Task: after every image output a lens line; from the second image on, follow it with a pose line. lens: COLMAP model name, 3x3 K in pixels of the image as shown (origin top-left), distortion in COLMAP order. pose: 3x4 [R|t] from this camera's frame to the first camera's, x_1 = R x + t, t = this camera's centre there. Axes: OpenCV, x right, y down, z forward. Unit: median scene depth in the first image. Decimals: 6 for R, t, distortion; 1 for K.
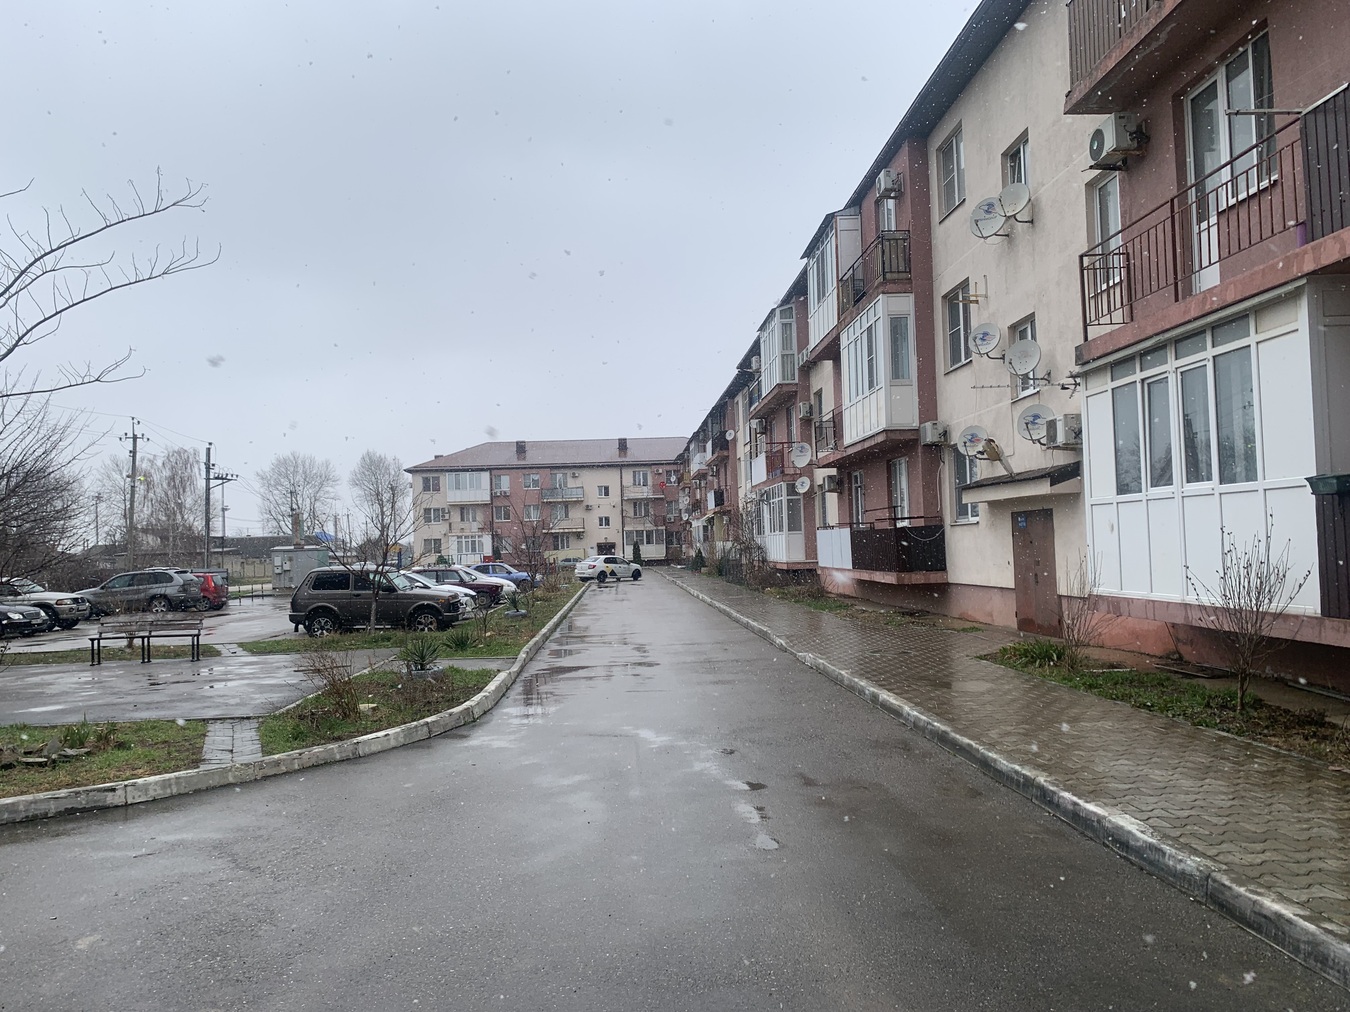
lens RADIAL K [[1020.5, 0, 671.4], [0, 1020.5, 520.0], [0, 0, 1]] dist [0.054013, -0.069708]
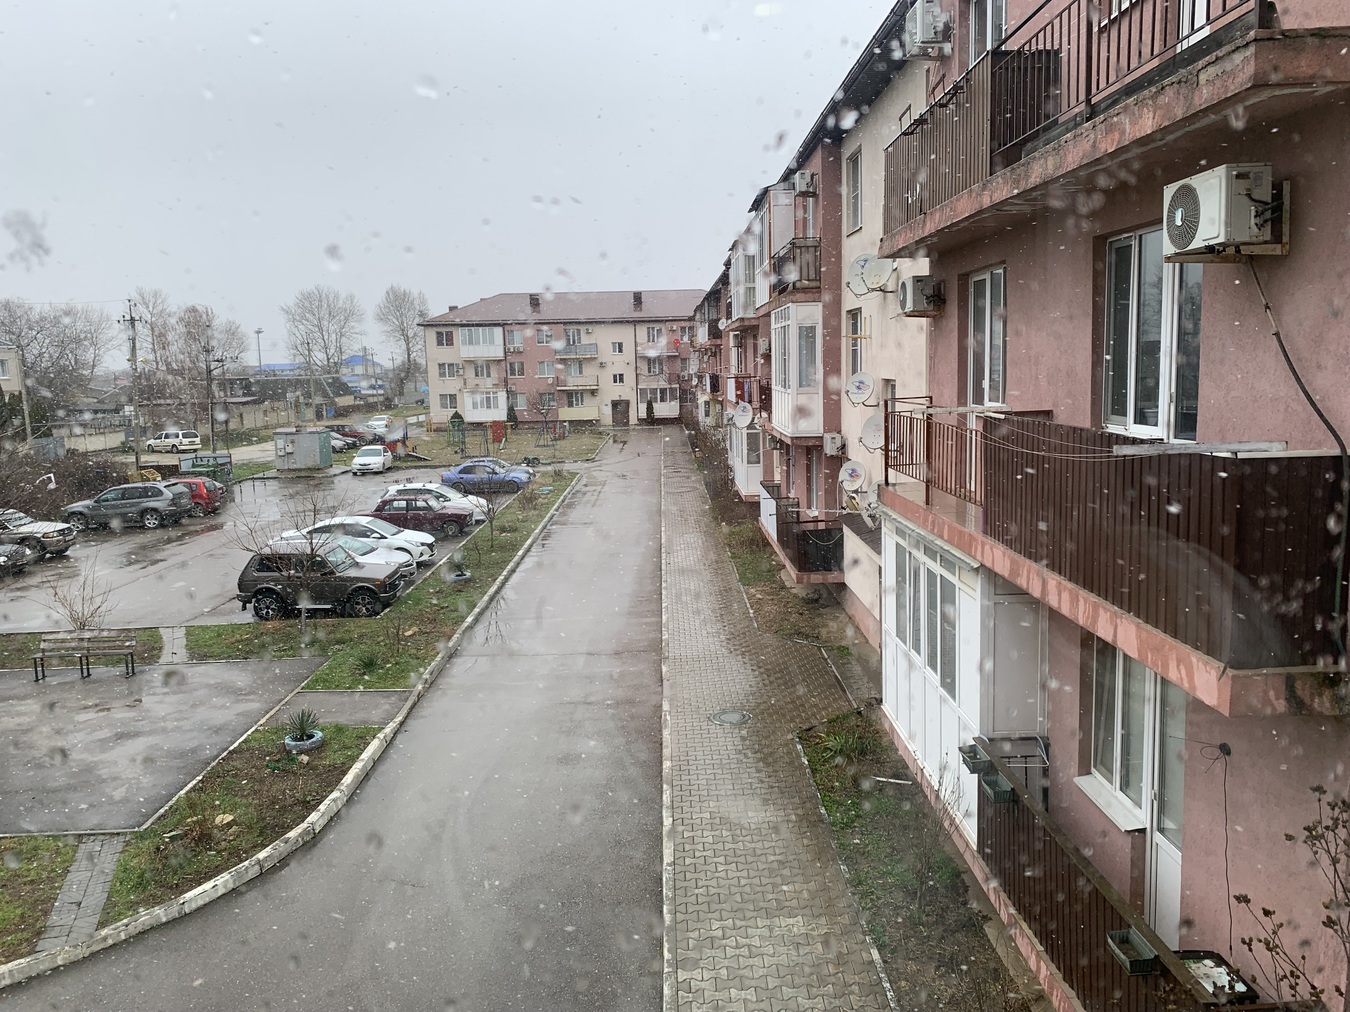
lens RADIAL K [[1025.0, 0, 687.6], [0, 1025.0, 497.6], [0, 0, 1]] dist [0.048160, -0.046866]
pose [[0.999702, 0.010041, -0.022236, 0.042458], [-0.006533, 0.988277, 0.152529, -0.061672], [0.023507, -0.152339, 0.988049, -0.013043]]
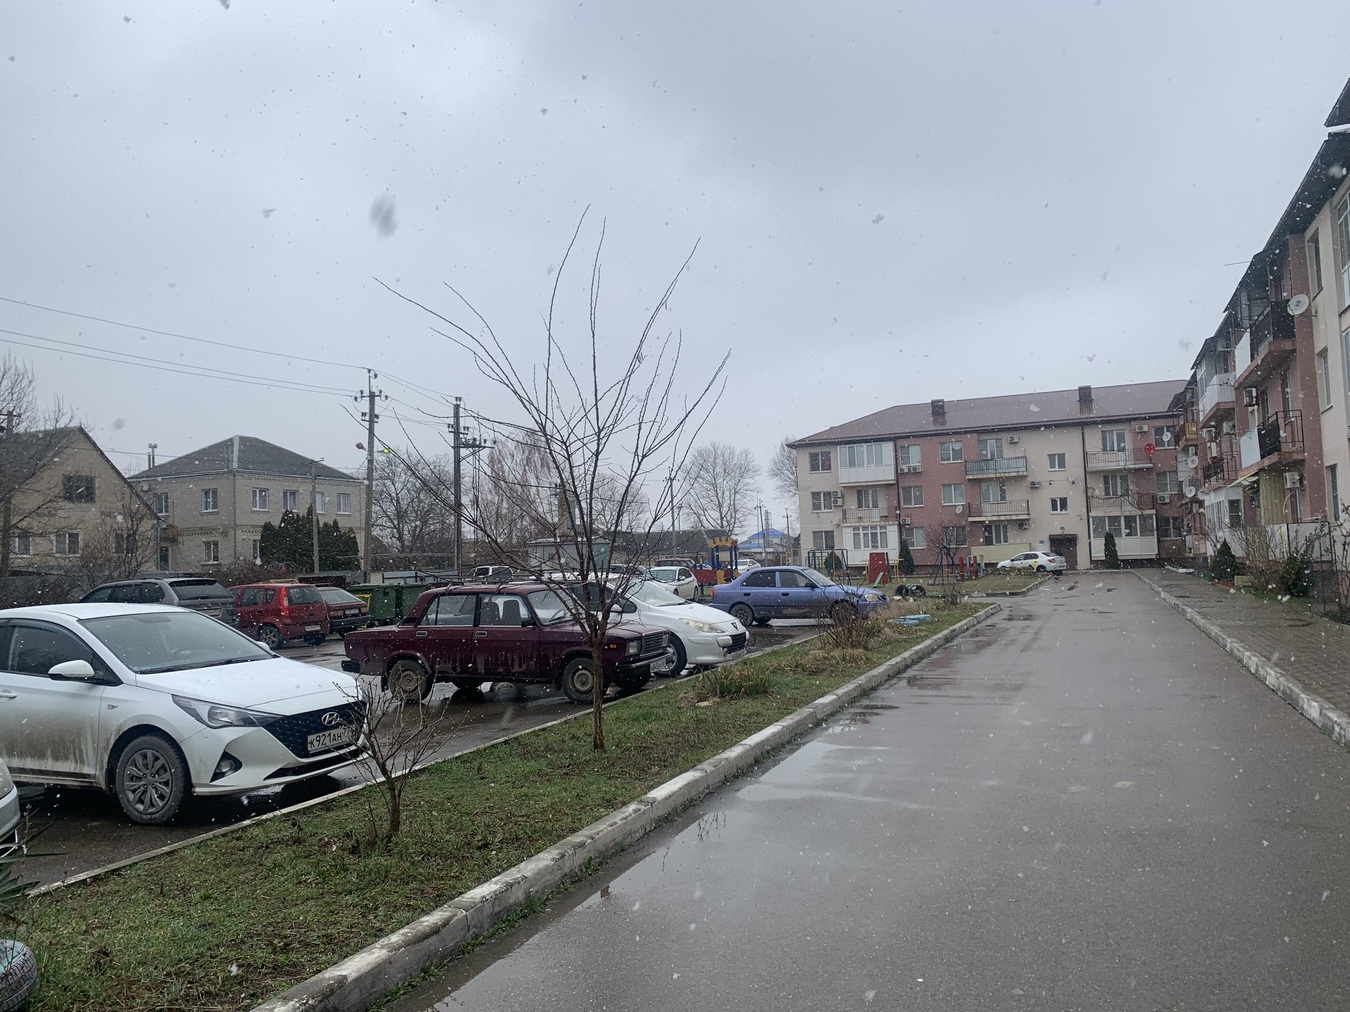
lens RADIAL K [[1047.8, 0, 648.8], [0, 1047.8, 487.9], [0, 0, 1]] dist [0.068361, -0.149051]
pose [[0.898966, -0.027285, -0.437168, -0.002798], [0.015597, 0.999419, -0.030304, 0.012940], [0.437740, 0.020424, 0.898869, 0.368543]]
